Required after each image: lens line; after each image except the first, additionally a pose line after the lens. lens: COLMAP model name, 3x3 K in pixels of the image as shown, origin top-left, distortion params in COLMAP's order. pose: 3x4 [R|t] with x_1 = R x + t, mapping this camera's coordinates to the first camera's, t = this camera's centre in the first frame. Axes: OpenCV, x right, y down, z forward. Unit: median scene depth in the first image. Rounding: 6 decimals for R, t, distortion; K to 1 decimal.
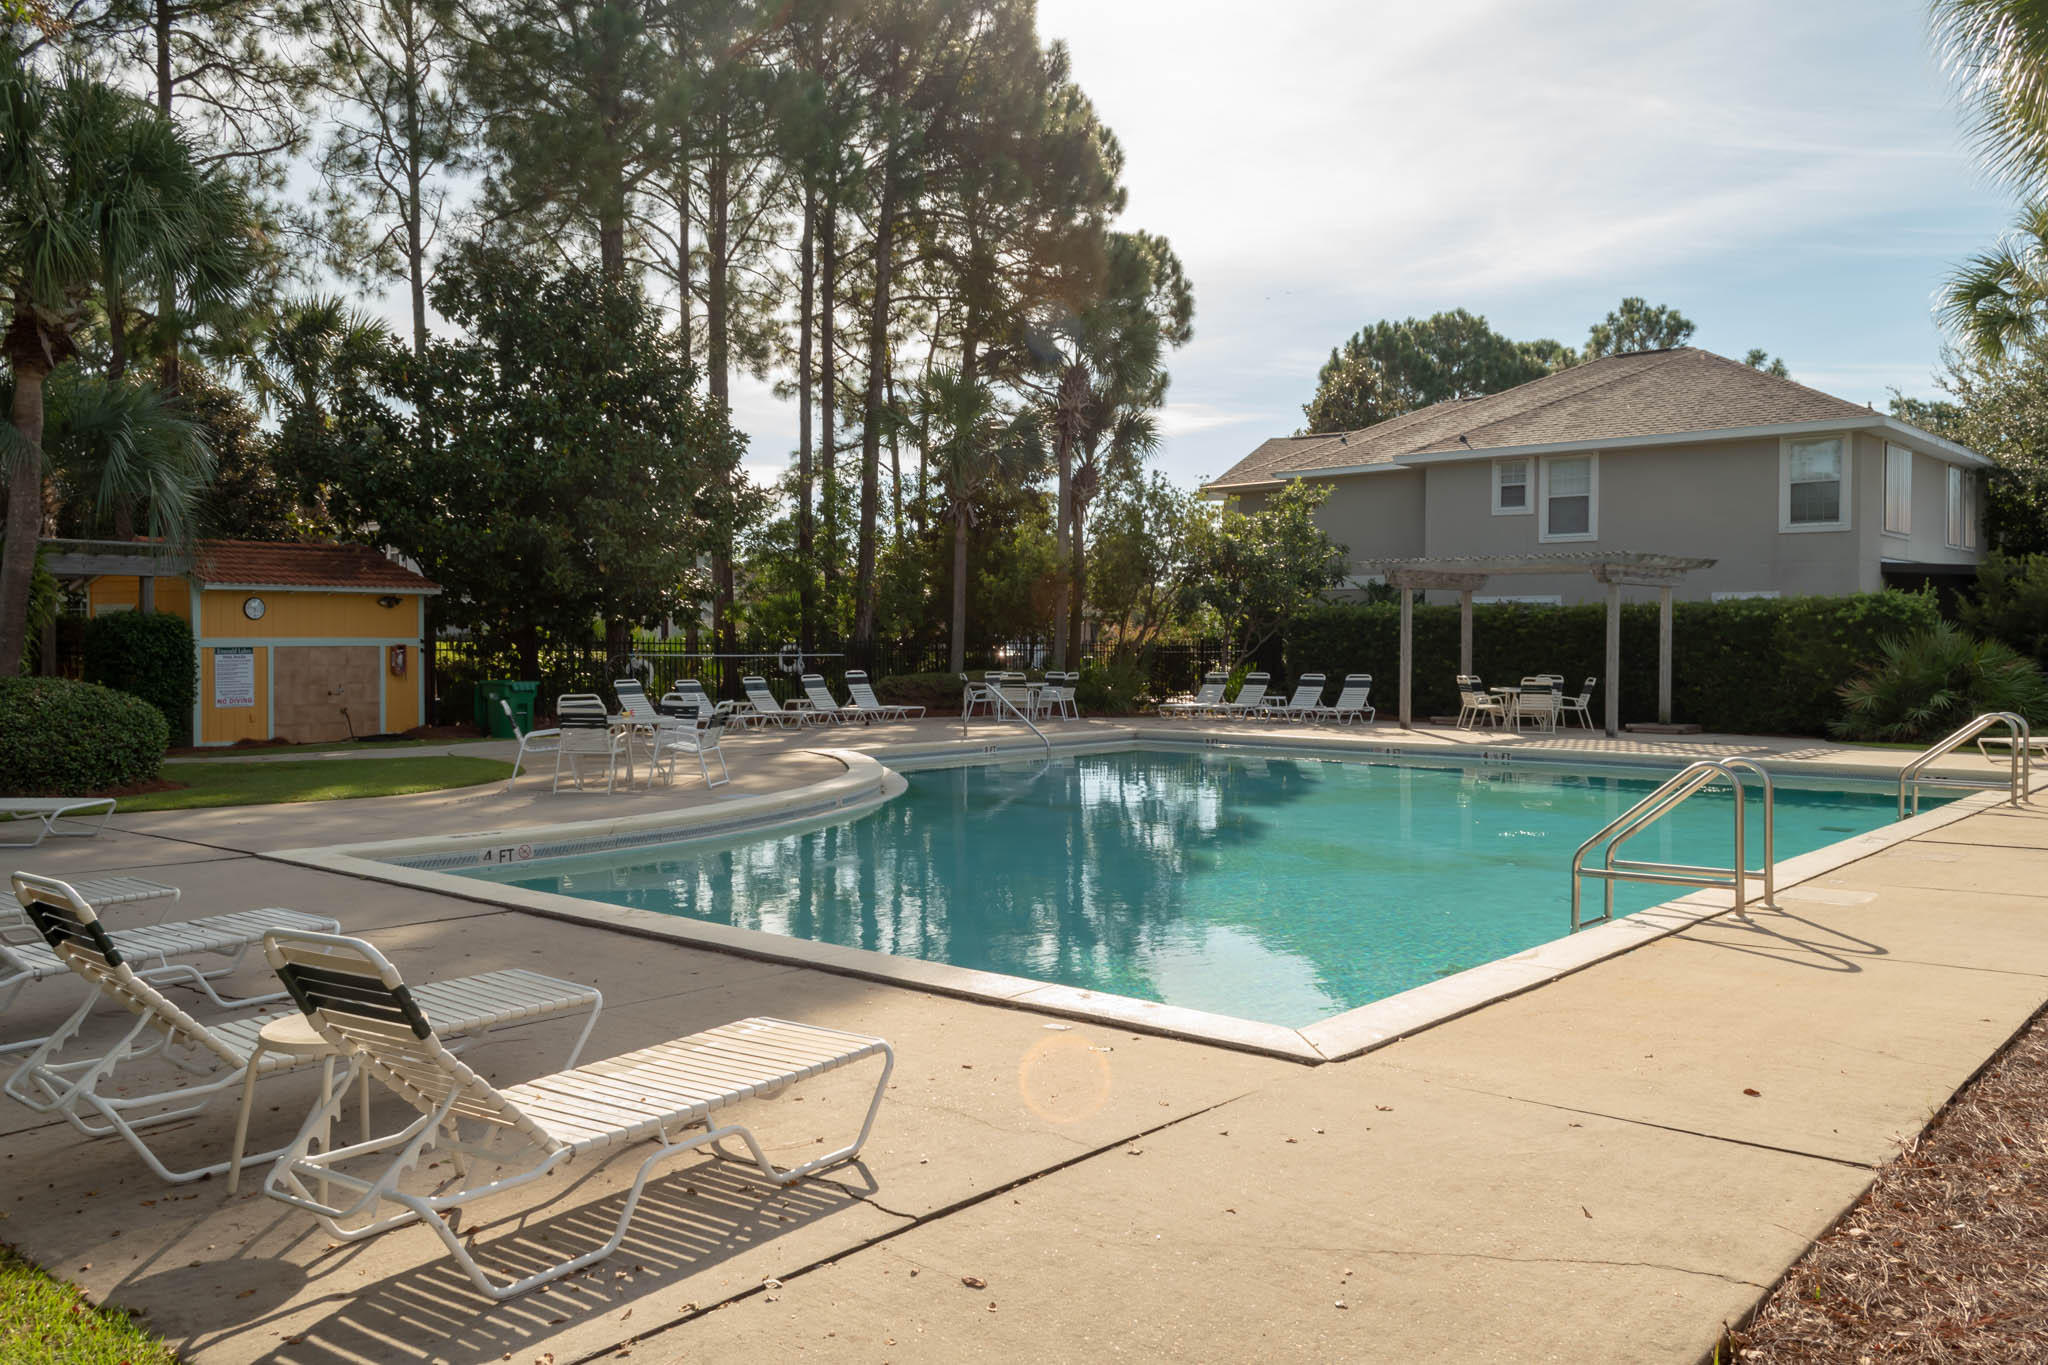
lens RADIAL K [[1611.1, 0, 1024.0], [0, 1611.1, 682.5], [0, 0, 1]] dist [0.001886, 0.000634]
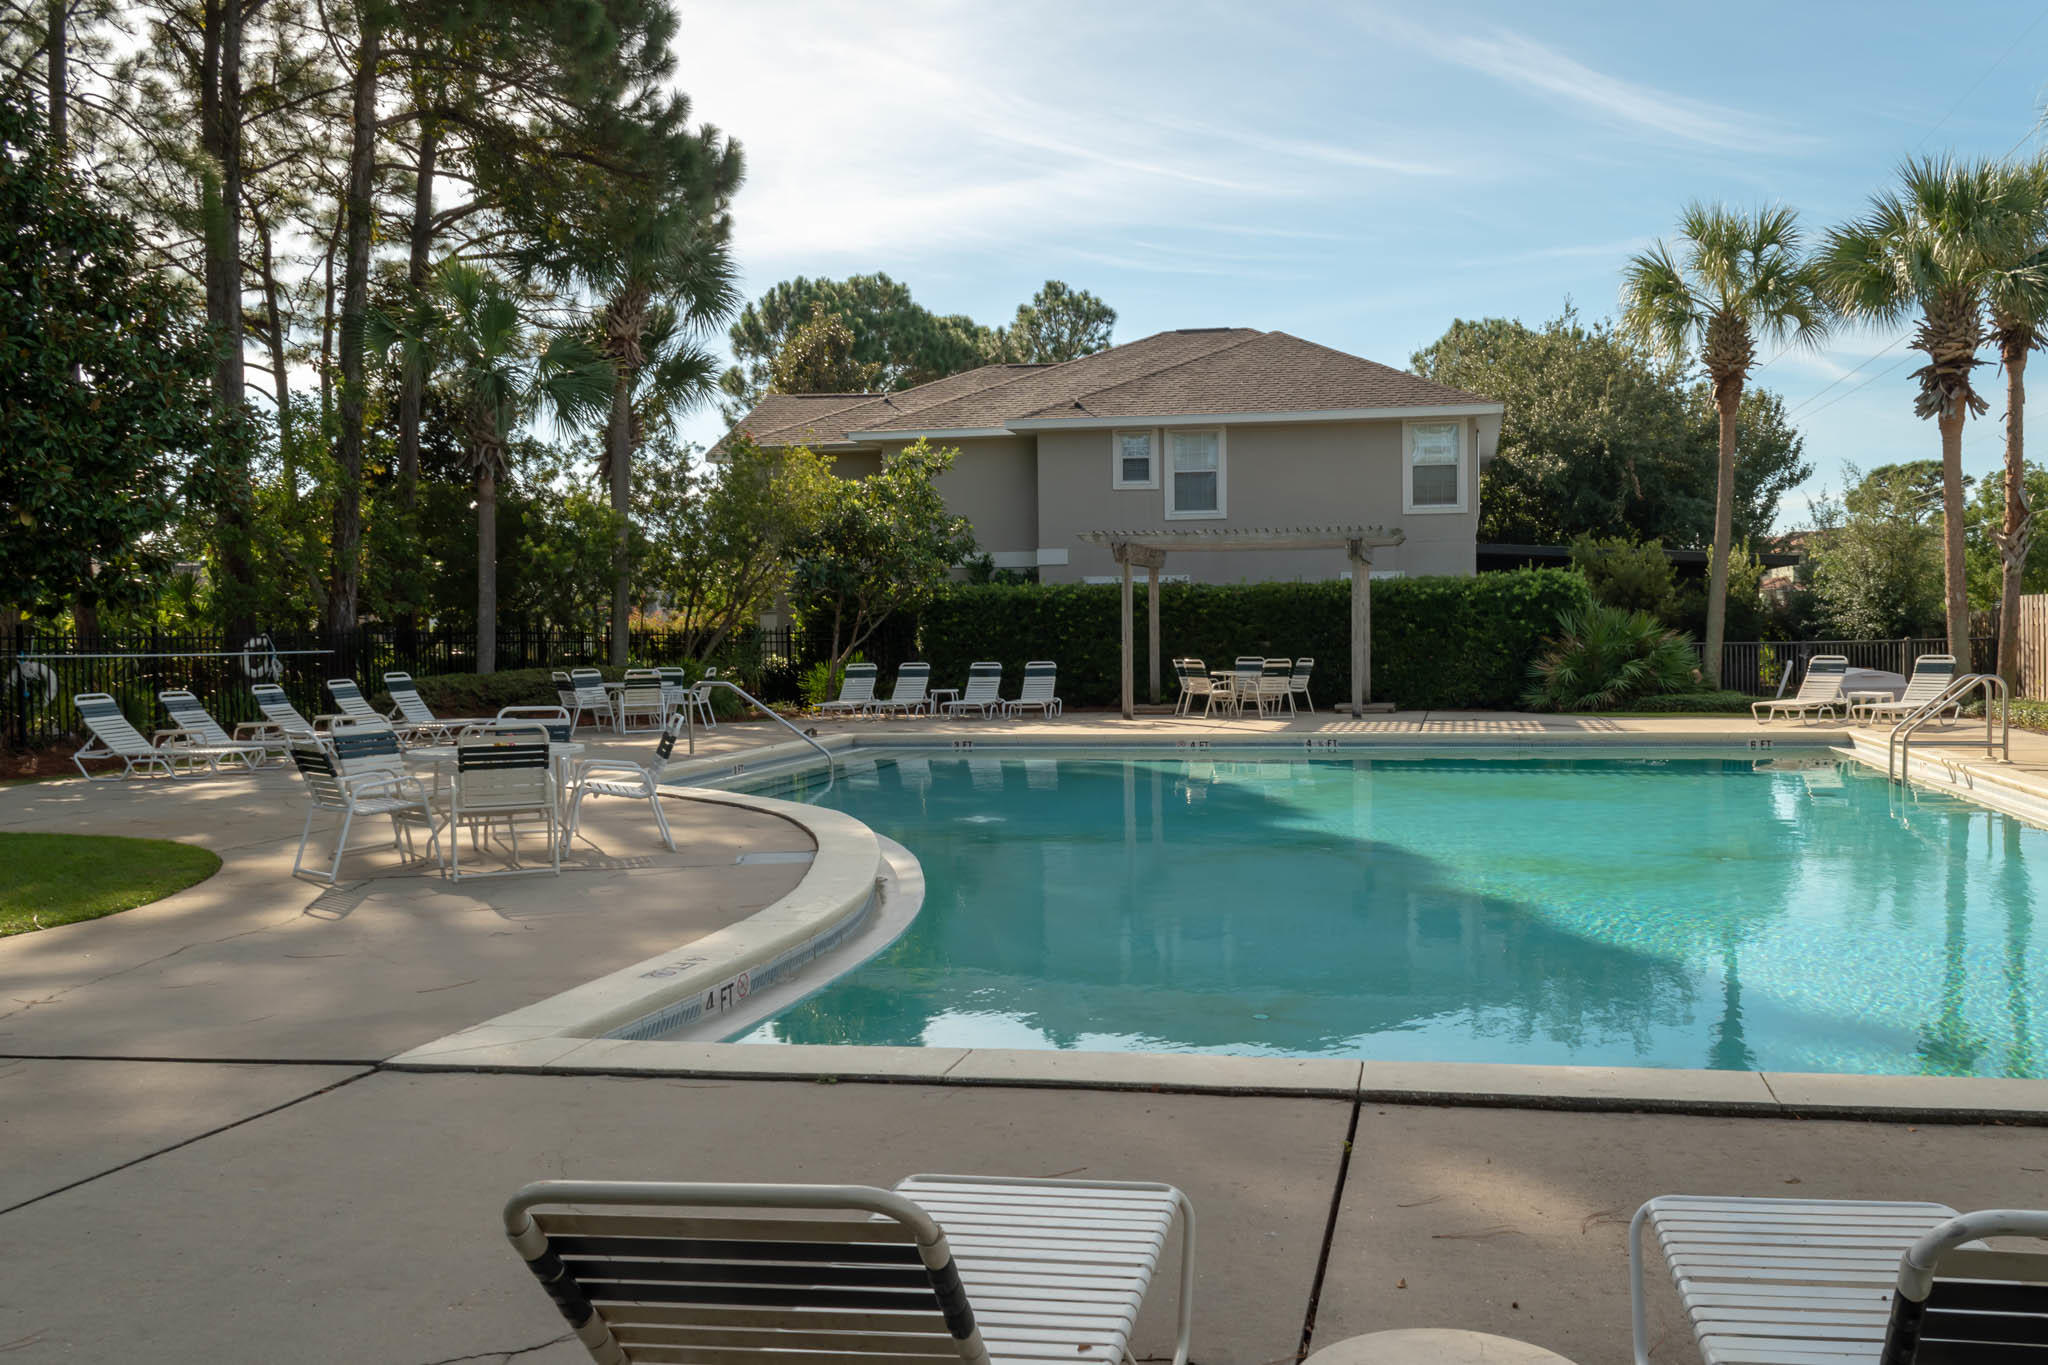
lens RADIAL K [[1633.2, 0, 1024.0], [0, 1633.2, 682.5], [0, 0, 1]] dist [0.081900, -0.130861]
pose [[0.835071, -0.028400, 0.549408, -0.280716], [0.028197, 0.999564, 0.008811, -0.001633], [-0.549419, 0.008133, 0.835507, 0.240193]]
